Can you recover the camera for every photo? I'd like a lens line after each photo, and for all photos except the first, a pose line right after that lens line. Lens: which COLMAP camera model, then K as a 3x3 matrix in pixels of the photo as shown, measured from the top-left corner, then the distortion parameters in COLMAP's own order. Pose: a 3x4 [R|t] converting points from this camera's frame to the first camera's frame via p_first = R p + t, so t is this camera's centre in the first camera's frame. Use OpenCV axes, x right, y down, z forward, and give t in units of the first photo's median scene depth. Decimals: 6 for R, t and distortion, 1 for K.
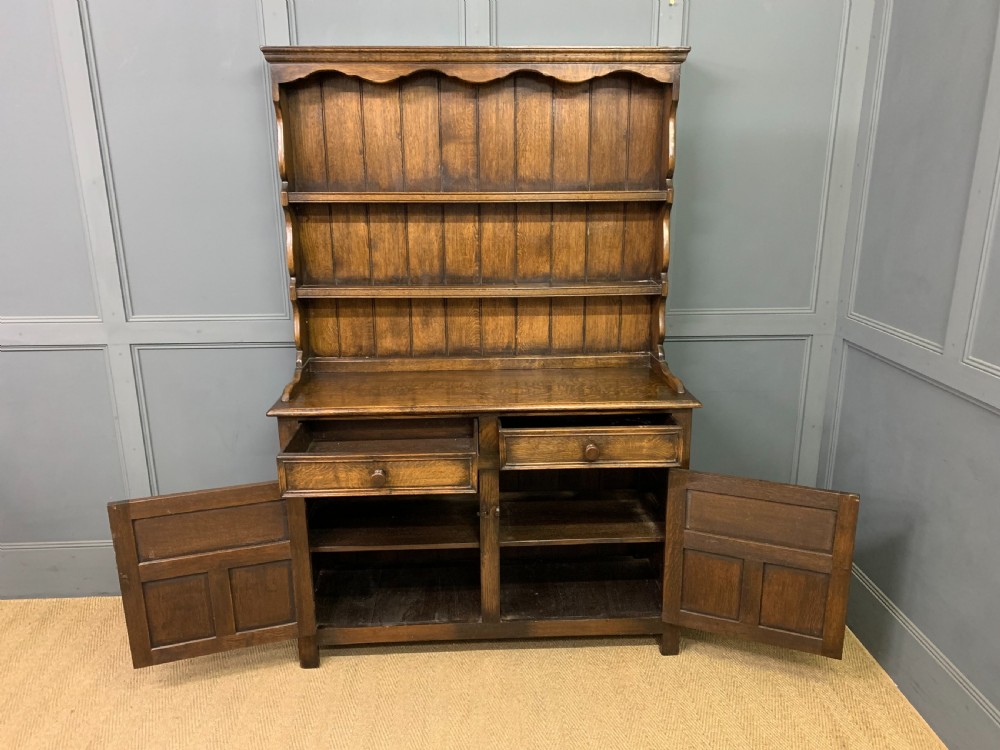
lens RADIAL K [[756.5, 0, 500.0], [0, 756.5, 375.0], [0, 0, 1]] dist [0.141111, -0.360106]
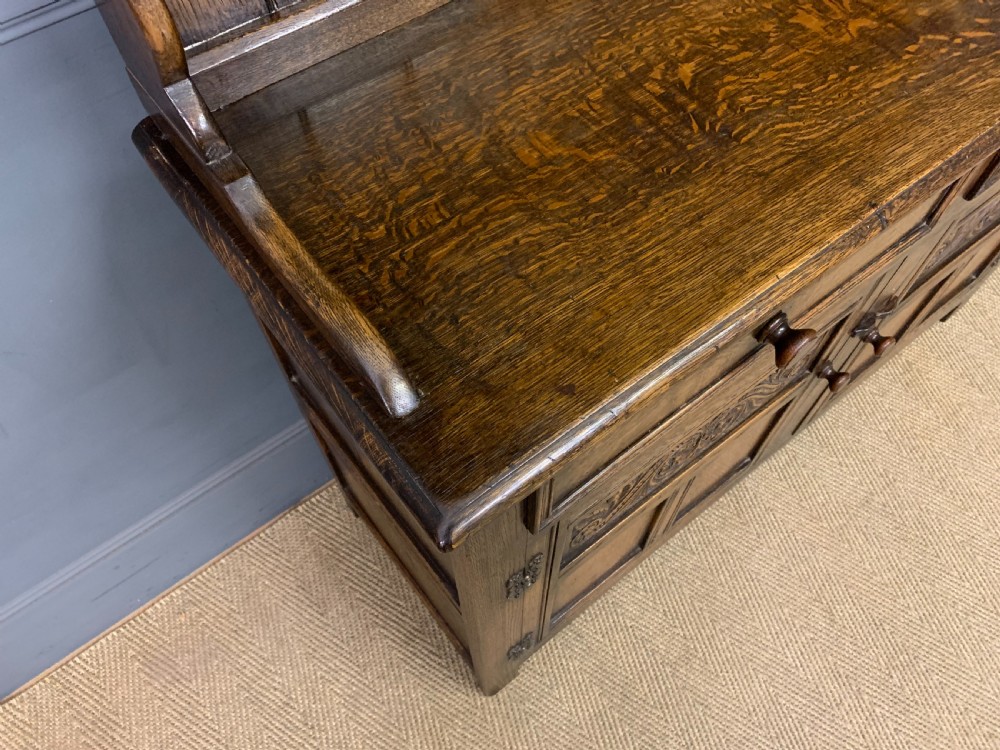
lens RADIAL K [[772.6, 0, 501.5], [0, 772.6, 374.3], [0, 0, 1]] dist [0.027111, -0.033582]
pose [[0.820712, -0.493682, 0.287593, -0.294820], [0.154826, 0.676701, 0.719794, -0.118151], [-0.549964, -0.546217, 0.631812, 0.792386]]
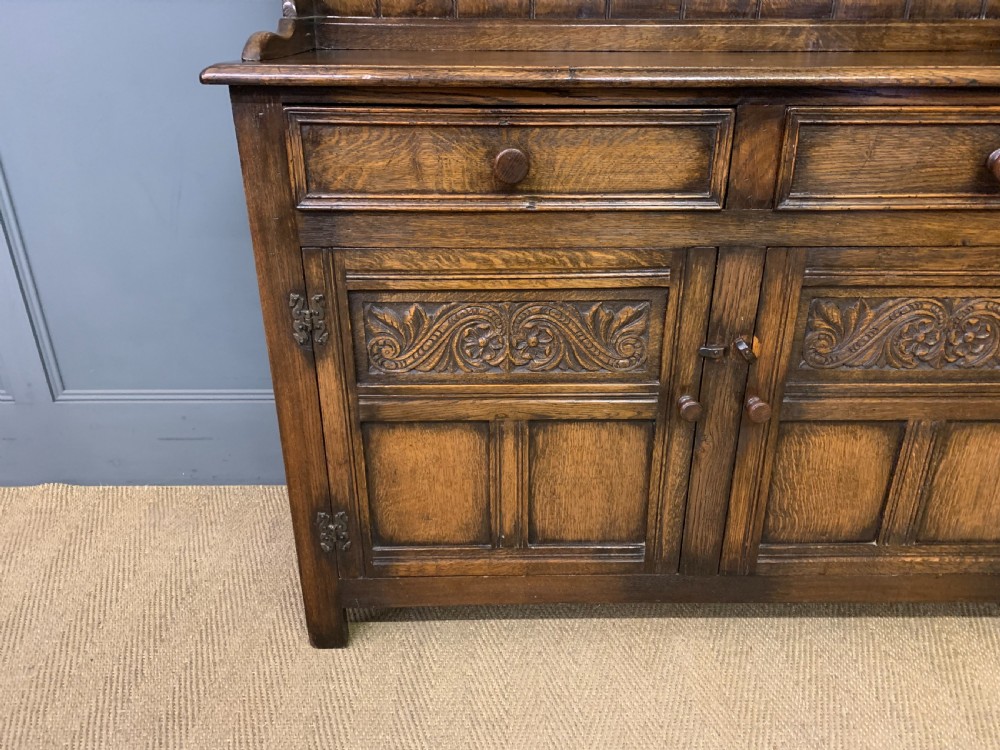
lens RADIAL K [[772.6, 0, 501.5], [0, 772.6, 374.3], [0, 0, 1]] dist [0.027111, -0.033582]
pose [[0.999379, 0.023106, -0.026615, -0.125054], [-0.018121, 0.984527, 0.174292, 0.114368], [0.030230, -0.173702, 0.984334, 0.531542]]
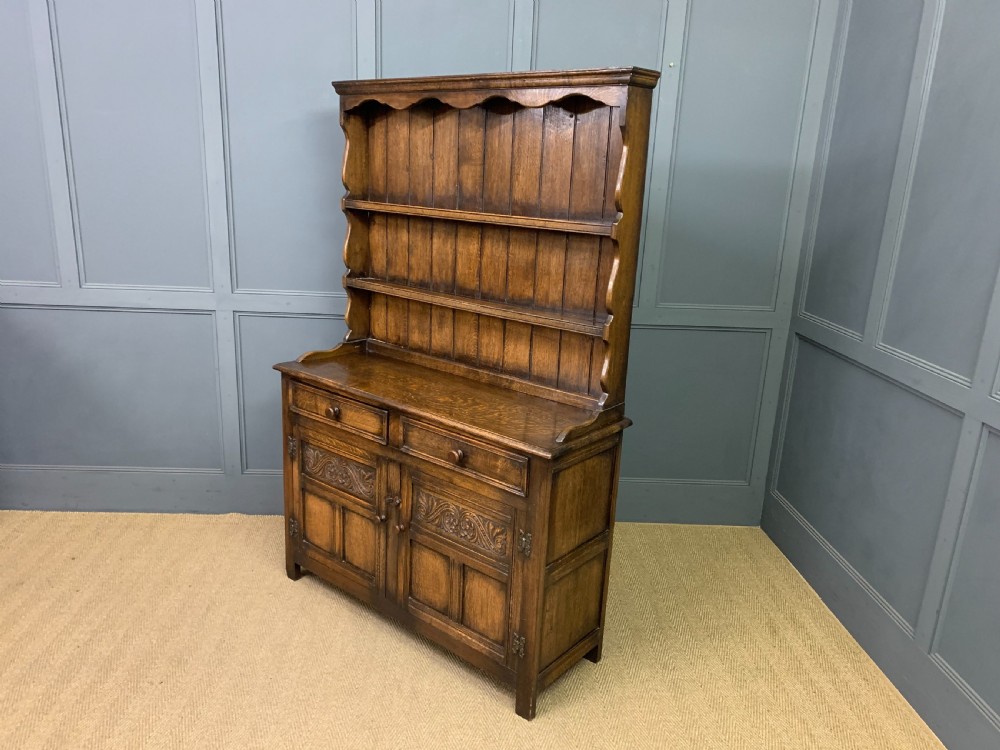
lens RADIAL K [[764.9, 0, 482.8], [0, 764.9, 376.9], [0, 0, 1]] dist [0.147334, -0.282274]
pose [[0.726882, 0.214499, -0.652405, 0.724822], [-0.227423, 0.971554, 0.066044, -0.089071], [0.648013, 0.100366, 0.754987, 0.221179]]
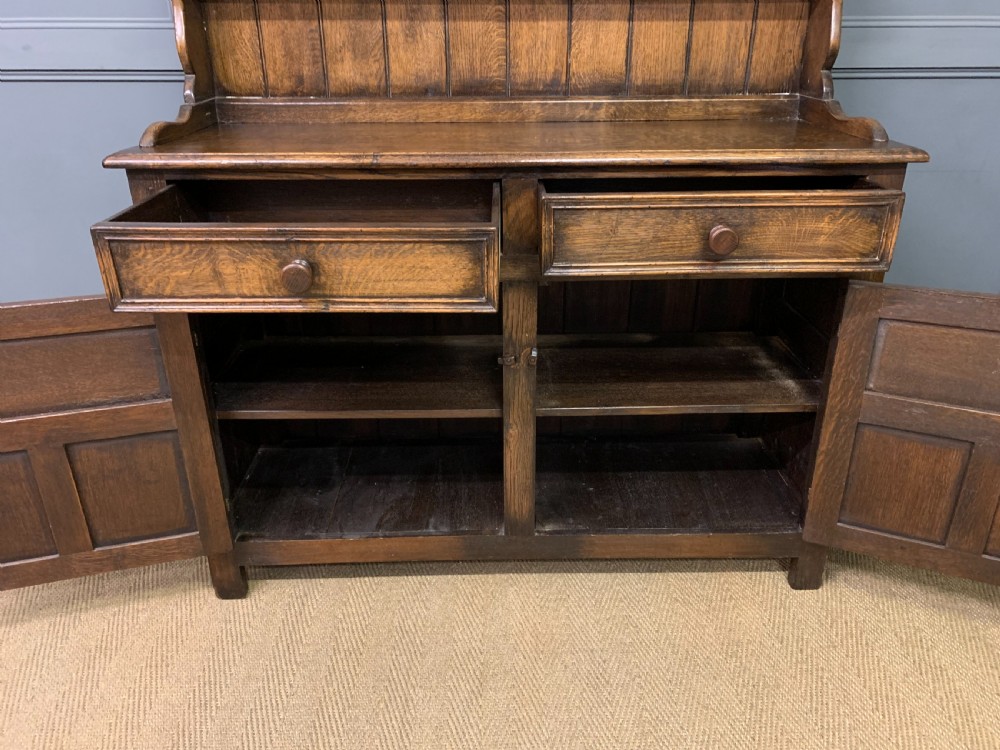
lens RADIAL K [[772.6, 0, 501.5], [0, 772.6, 374.3], [0, 0, 1]] dist [0.027111, -0.033582]
pose [[0.999536, 0.014121, -0.026984, -0.011190], [-0.009556, 0.986686, 0.162358, 0.094448], [0.028918, -0.162024, 0.986363, 0.406316]]
